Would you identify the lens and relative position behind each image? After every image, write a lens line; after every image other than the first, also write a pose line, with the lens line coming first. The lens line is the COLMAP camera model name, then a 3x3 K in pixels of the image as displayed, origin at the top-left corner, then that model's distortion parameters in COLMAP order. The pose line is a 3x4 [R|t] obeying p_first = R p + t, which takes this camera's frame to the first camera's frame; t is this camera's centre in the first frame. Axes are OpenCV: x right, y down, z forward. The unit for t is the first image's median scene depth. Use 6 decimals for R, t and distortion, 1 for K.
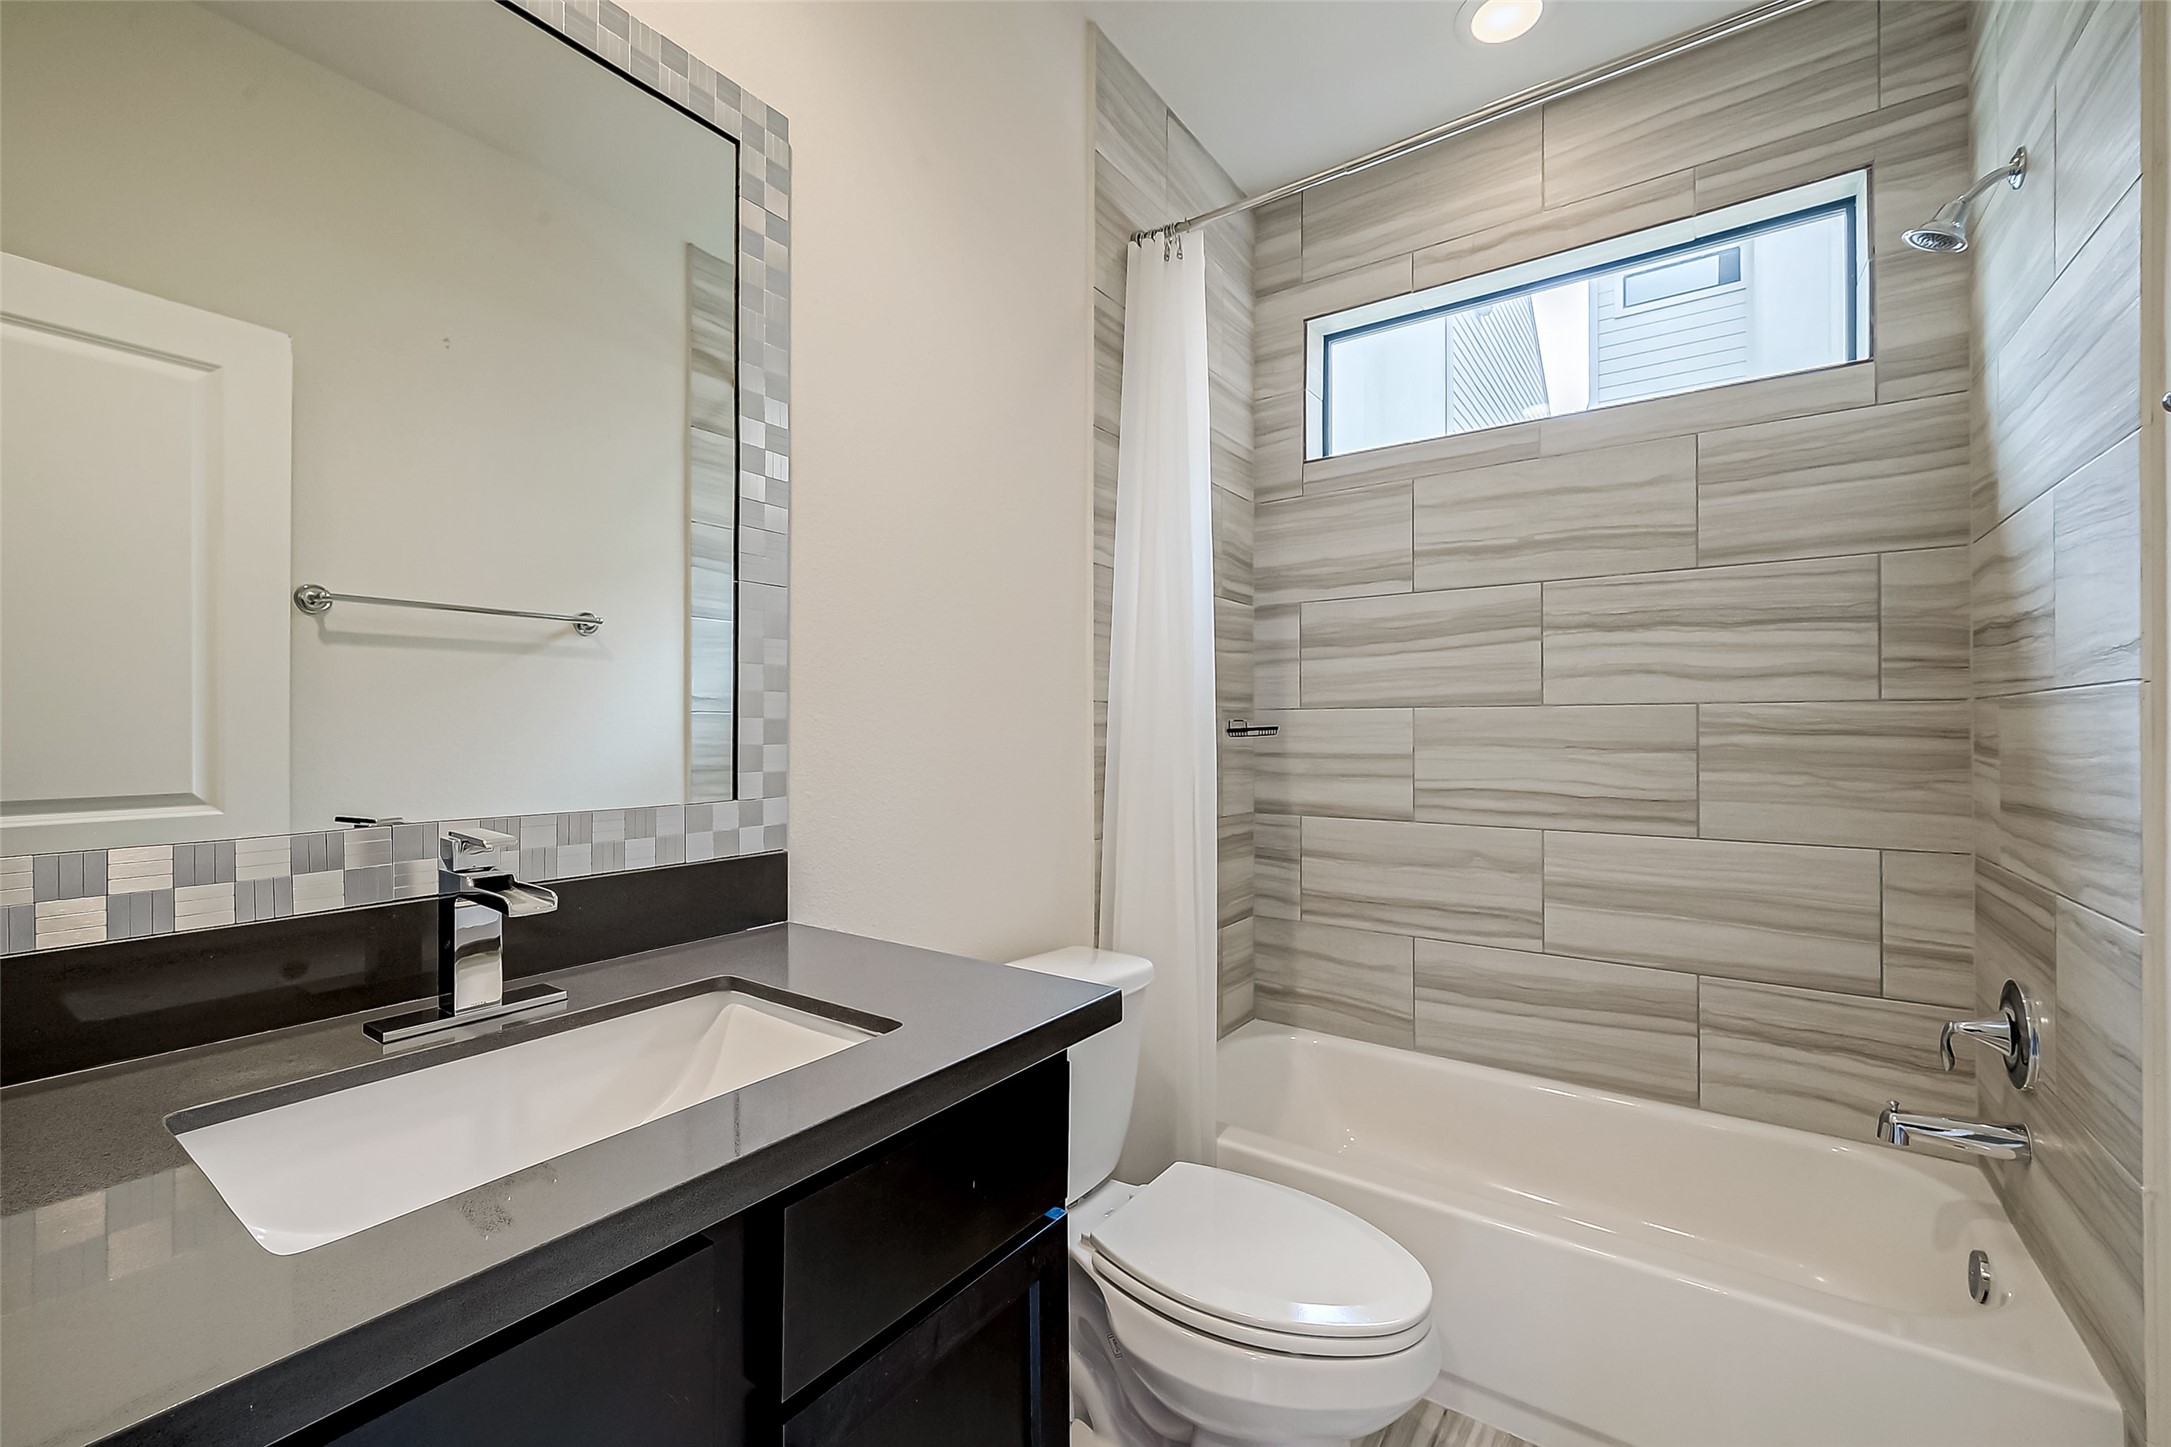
lens RADIAL K [[878.6, 0, 1037.6], [0, 878.6, 724.9], [0, 0, 1]] dist [0.000415, 0.000820]
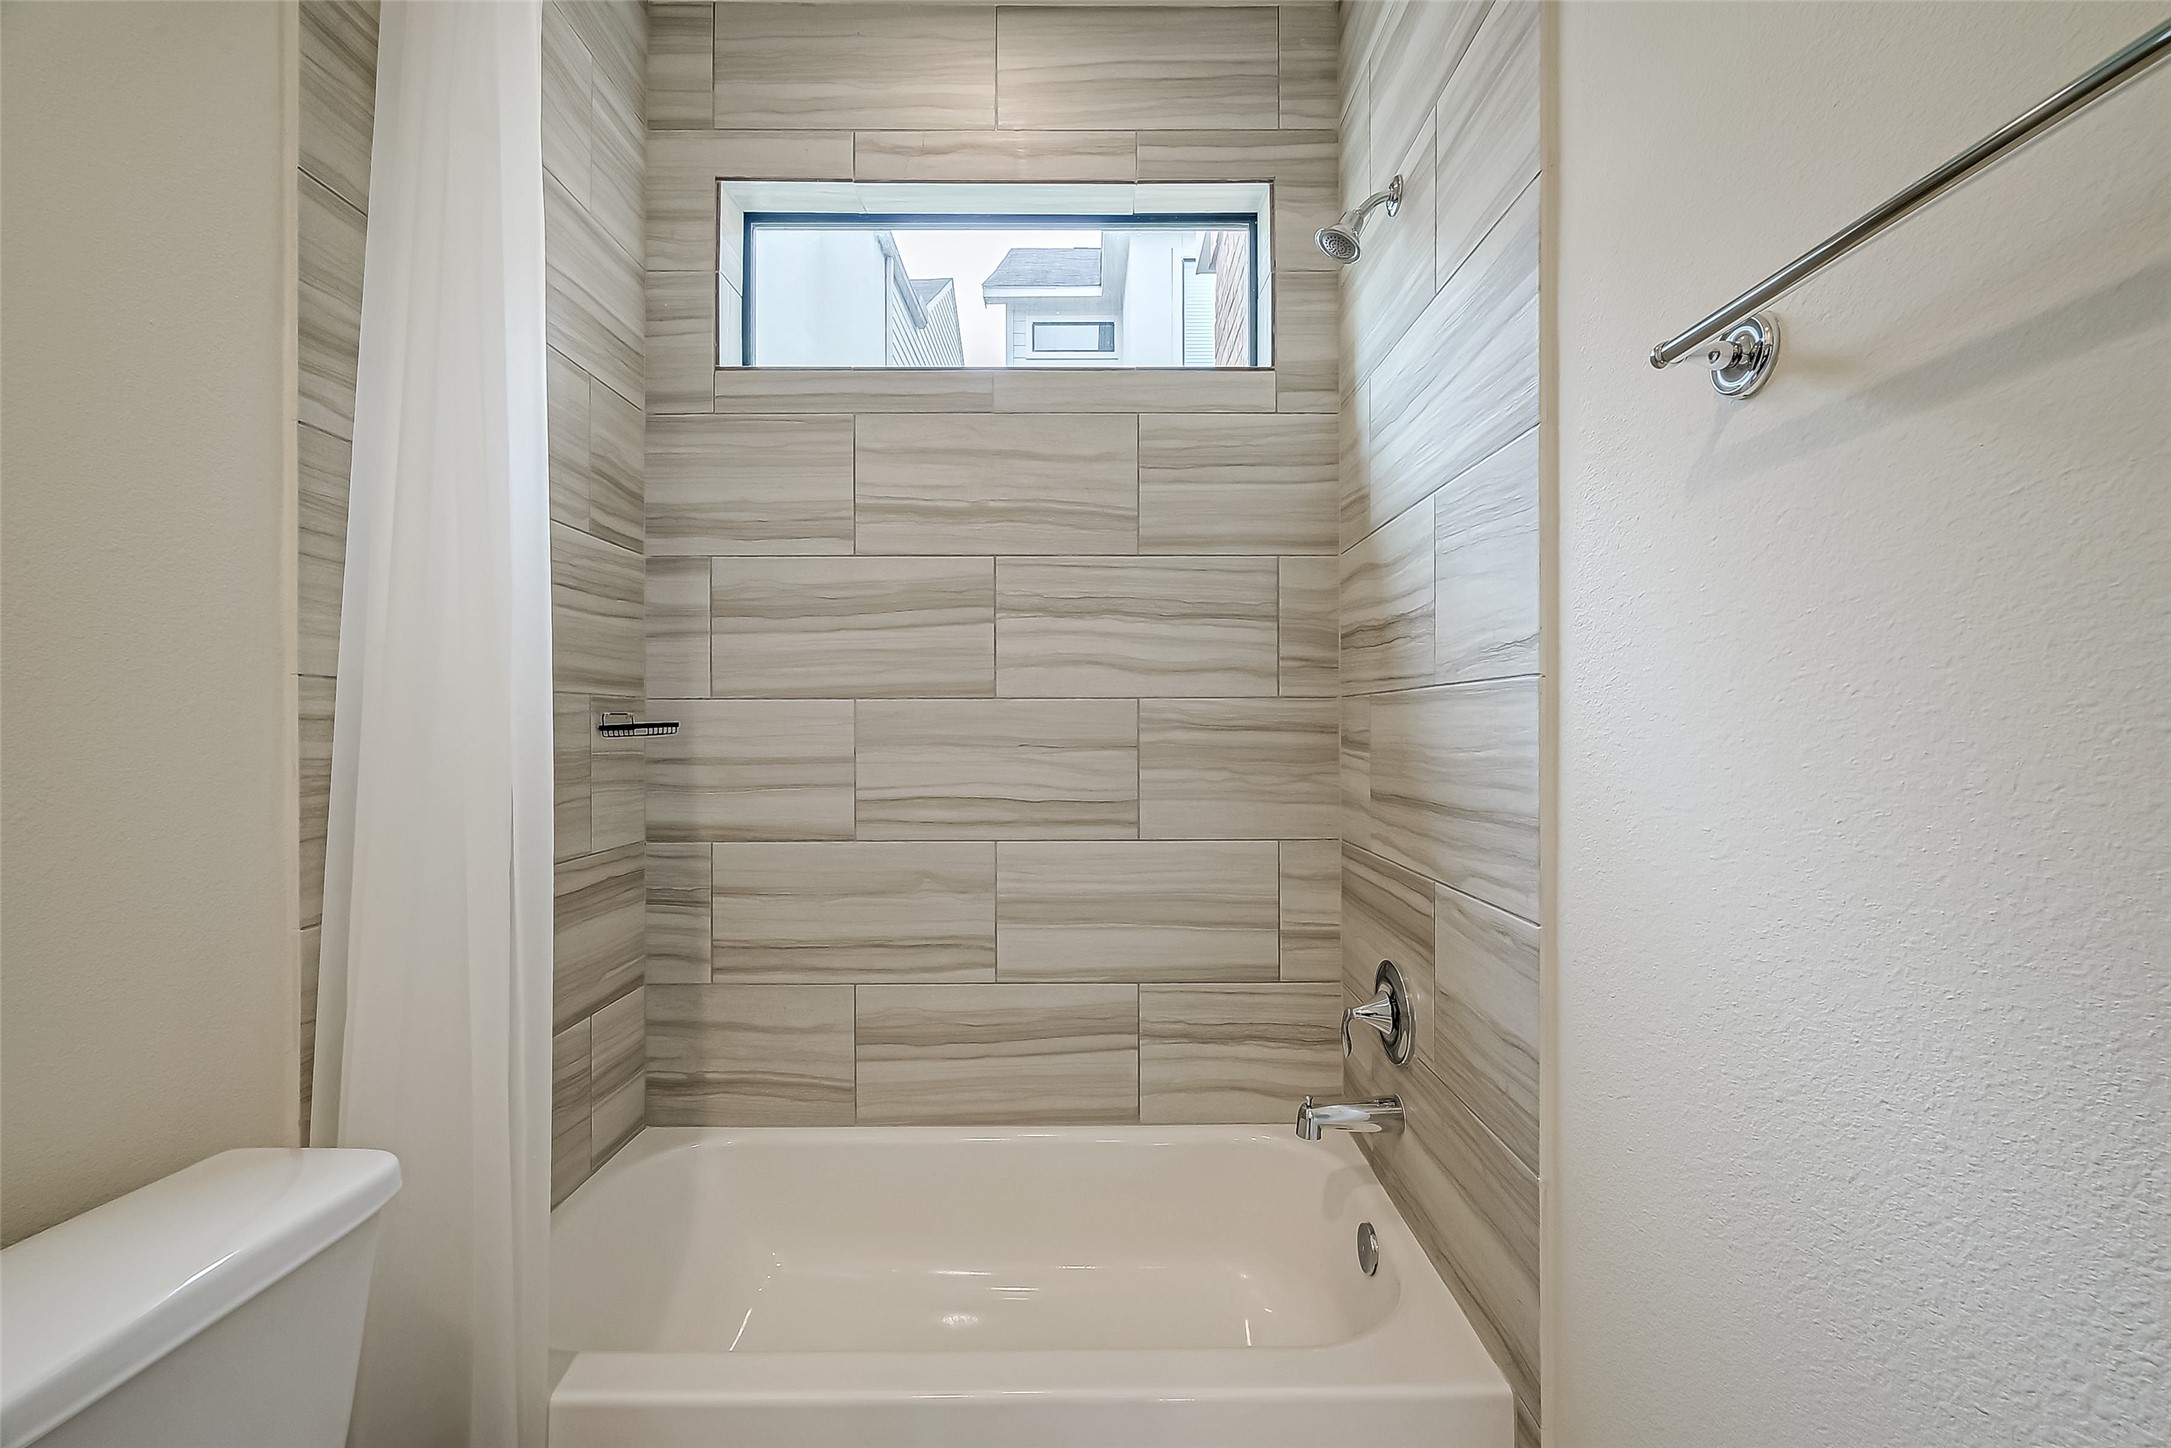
lens RADIAL K [[878.6, 0, 1074.9], [0, 878.6, 724.5], [0, 0, 1]] dist [0.000415, 0.000820]
pose [[0.796632, -0.000453, 0.604464, 0.176101], [-0.001068, 0.999997, 0.002158, 0.003294], [-0.604464, -0.002365, 0.796629, 0.410125]]
